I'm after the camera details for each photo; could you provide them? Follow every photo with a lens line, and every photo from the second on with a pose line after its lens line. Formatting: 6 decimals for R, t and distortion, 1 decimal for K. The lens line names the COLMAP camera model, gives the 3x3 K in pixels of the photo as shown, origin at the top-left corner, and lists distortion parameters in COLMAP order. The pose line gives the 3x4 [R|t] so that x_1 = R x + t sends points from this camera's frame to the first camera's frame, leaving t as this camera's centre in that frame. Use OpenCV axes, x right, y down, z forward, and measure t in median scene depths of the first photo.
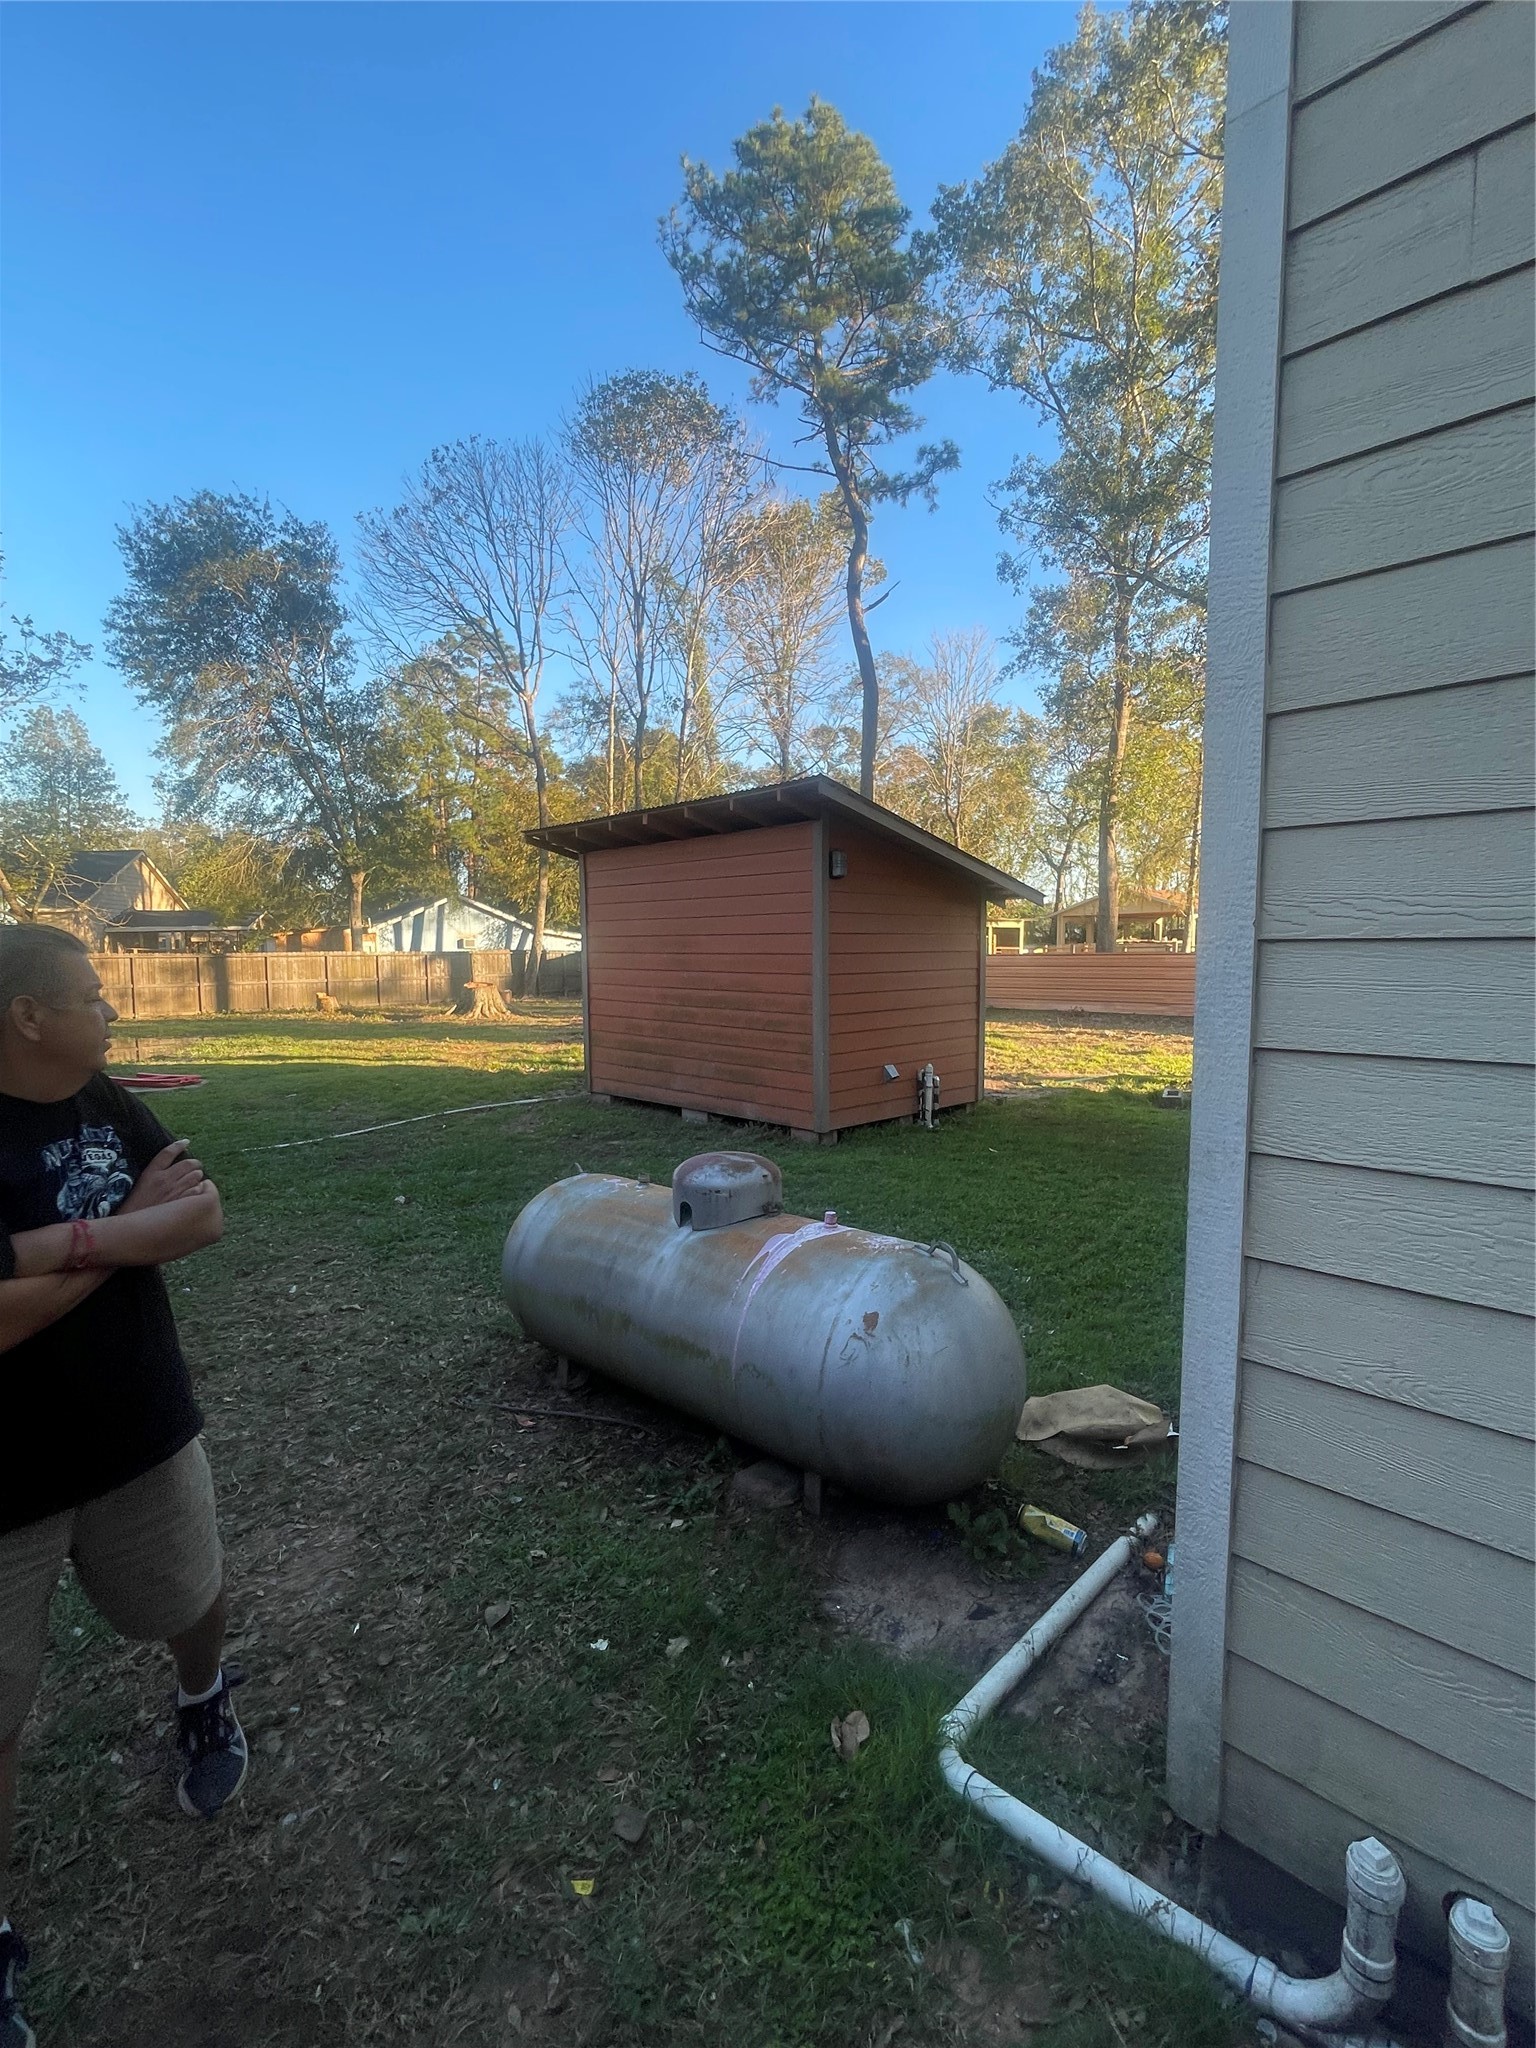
lens RADIAL K [[919.6, 0, 763.8], [0, 919.6, 1029.8], [0, 0, 1]] dist [-0.007194, 0.000203]
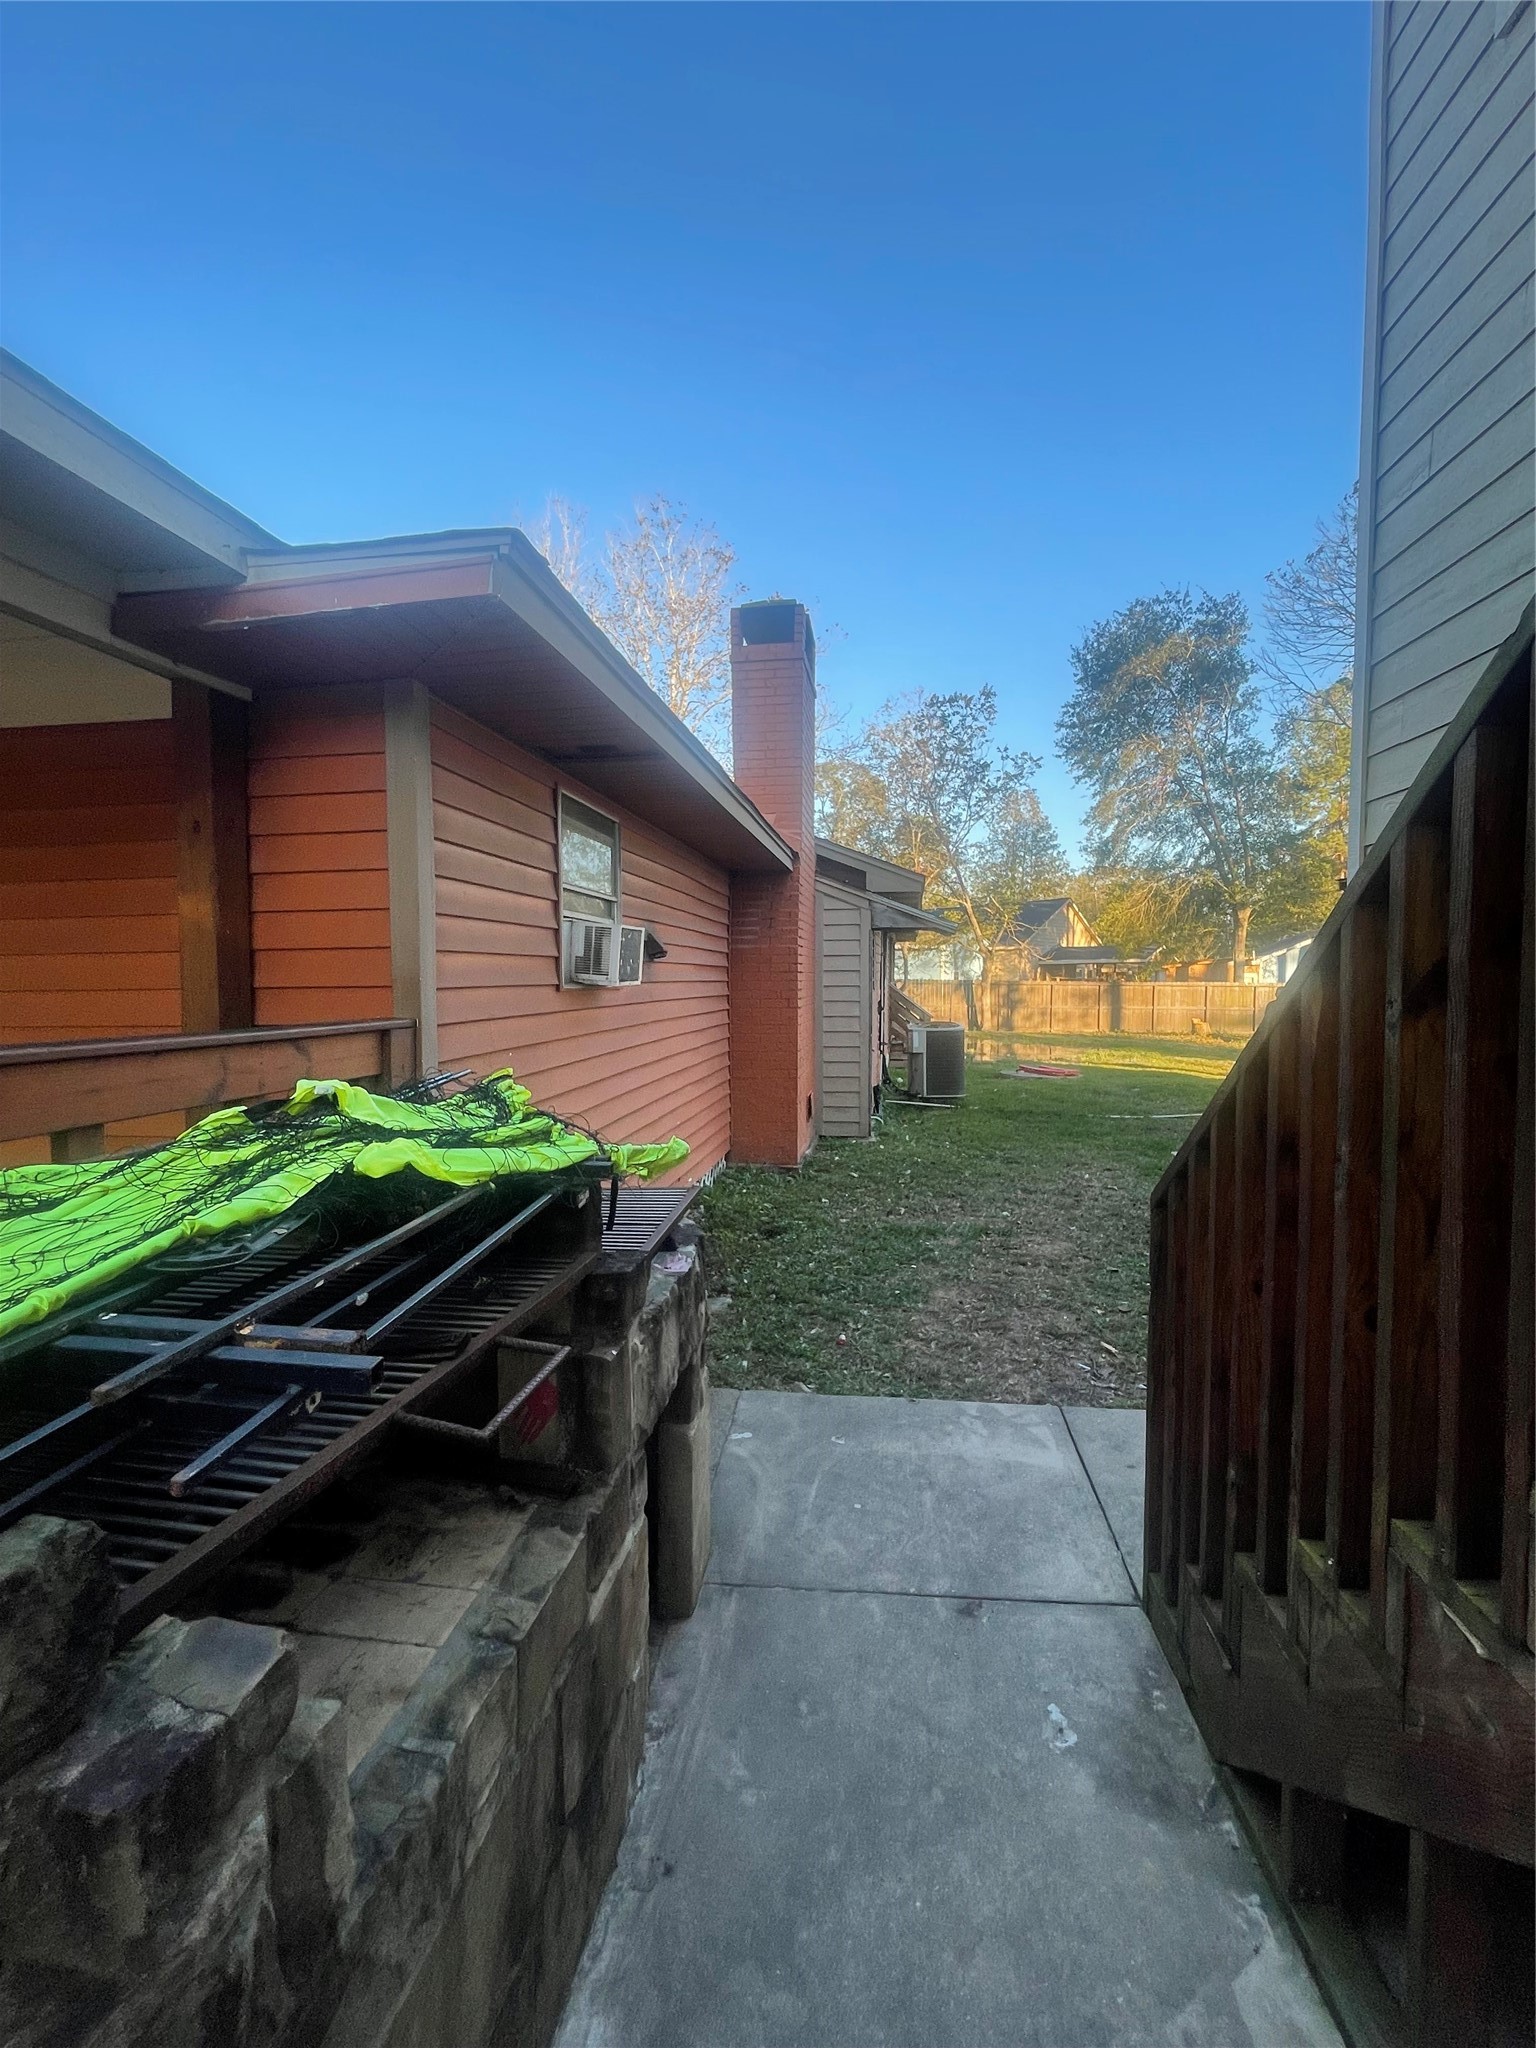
lens RADIAL K [[919.6, 0, 763.8], [0, 919.6, 1029.8], [0, 0, 1]] dist [-0.007194, 0.000203]
pose [[0.609269, 0.052980, -0.791192, 0.068431], [-0.078146, 0.996920, 0.006578, 0.005564], [0.789104, 0.057821, 0.611533, -0.083116]]
